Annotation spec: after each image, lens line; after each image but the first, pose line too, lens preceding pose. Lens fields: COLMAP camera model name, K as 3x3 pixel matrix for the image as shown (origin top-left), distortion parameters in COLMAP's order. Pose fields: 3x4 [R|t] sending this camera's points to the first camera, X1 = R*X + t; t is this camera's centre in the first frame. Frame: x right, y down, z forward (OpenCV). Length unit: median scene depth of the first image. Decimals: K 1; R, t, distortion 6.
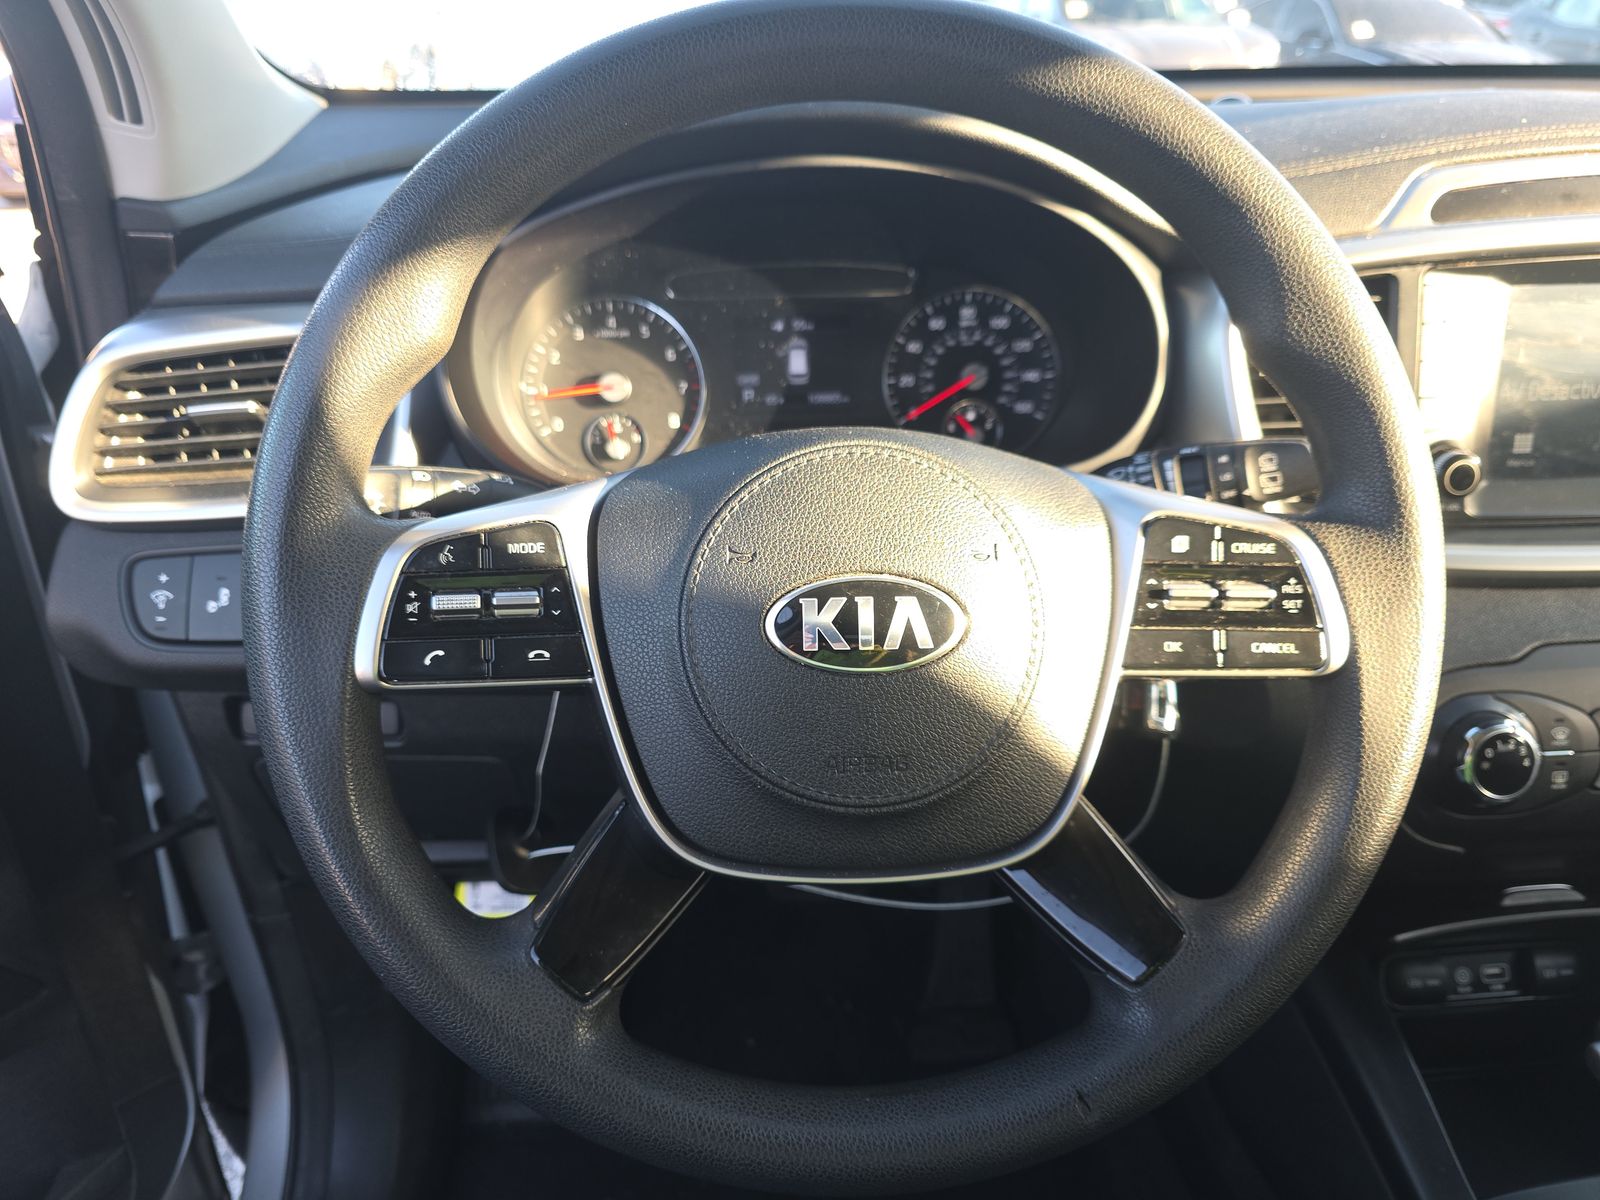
lens RADIAL K [[1064.4, 0, 767.4], [0, 1064.4, 557.9], [0, 0, 1]] dist [0.003846, -0.007836]
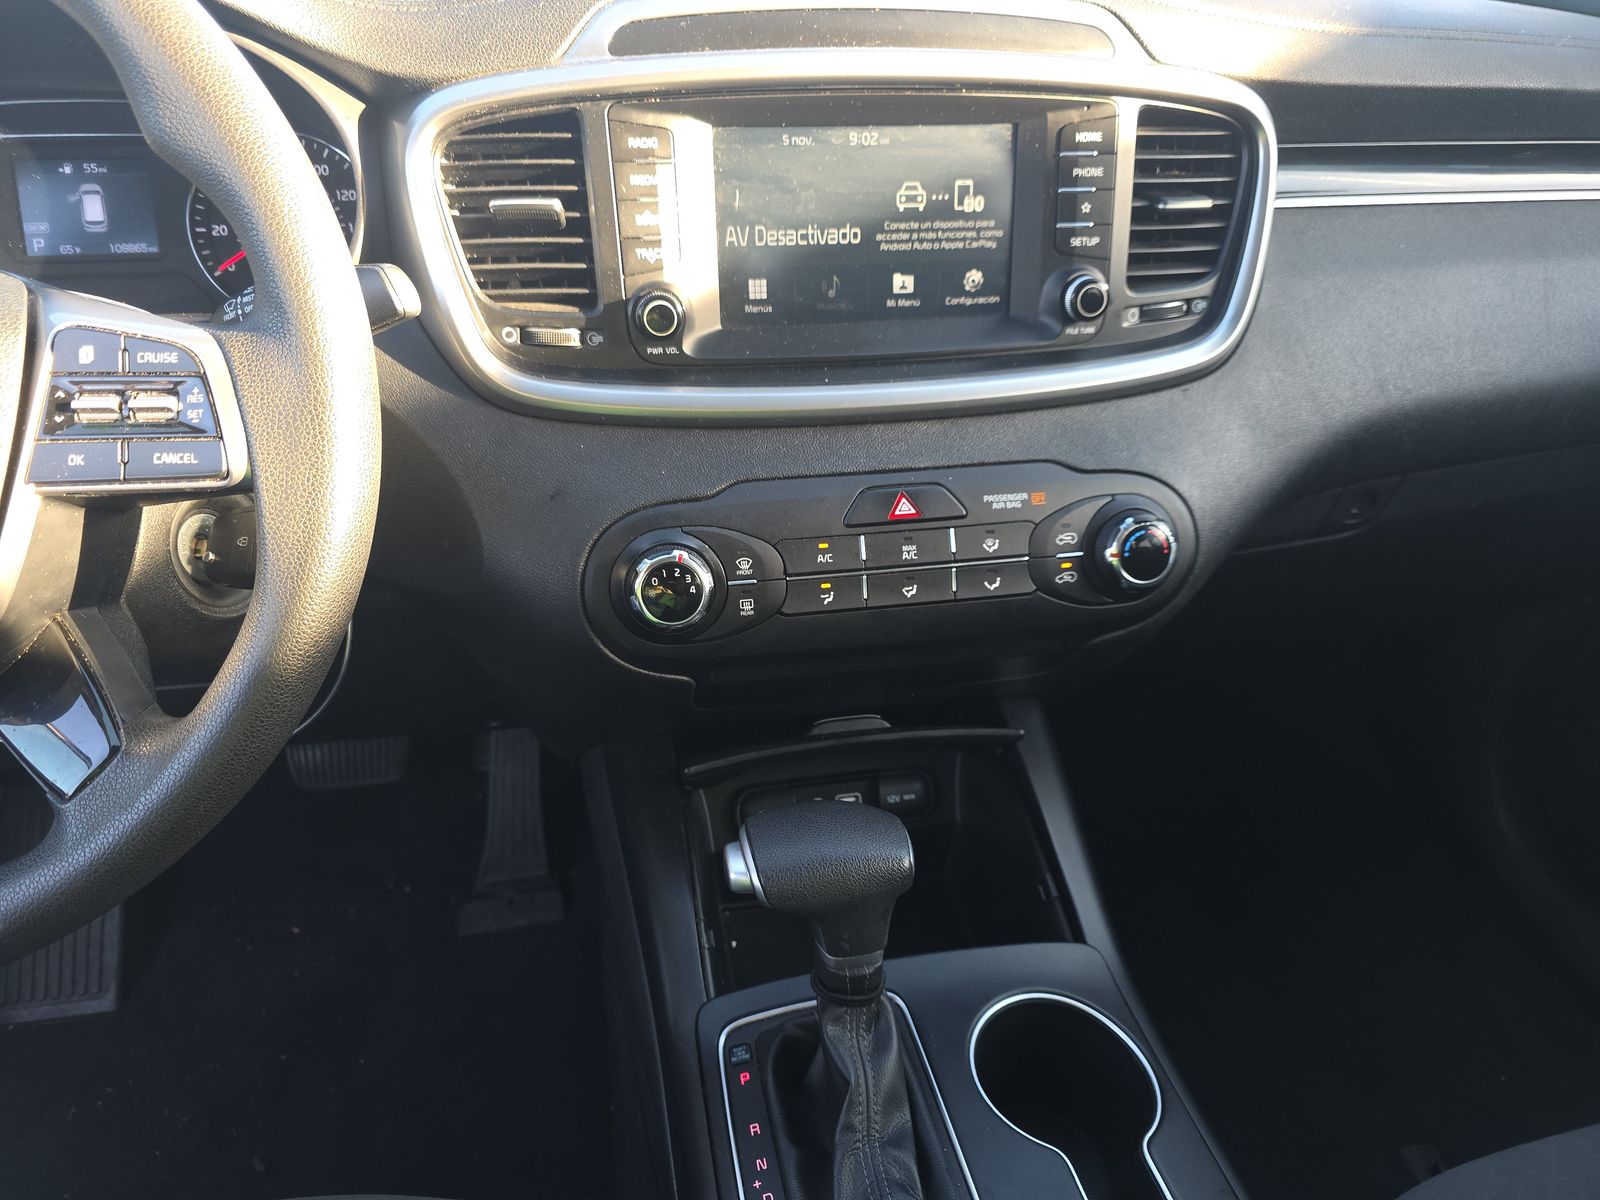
lens RADIAL K [[1064.4, 0, 797.9], [0, 1064.4, 594.8], [0, 0, 1]] dist [0.003846, -0.007836]
pose [[0.989338, -0.034524, 0.141488, 0.885321], [0.019154, 0.993902, 0.108587, 0.112005], [-0.144374, -0.104719, 0.983966, -0.071991]]
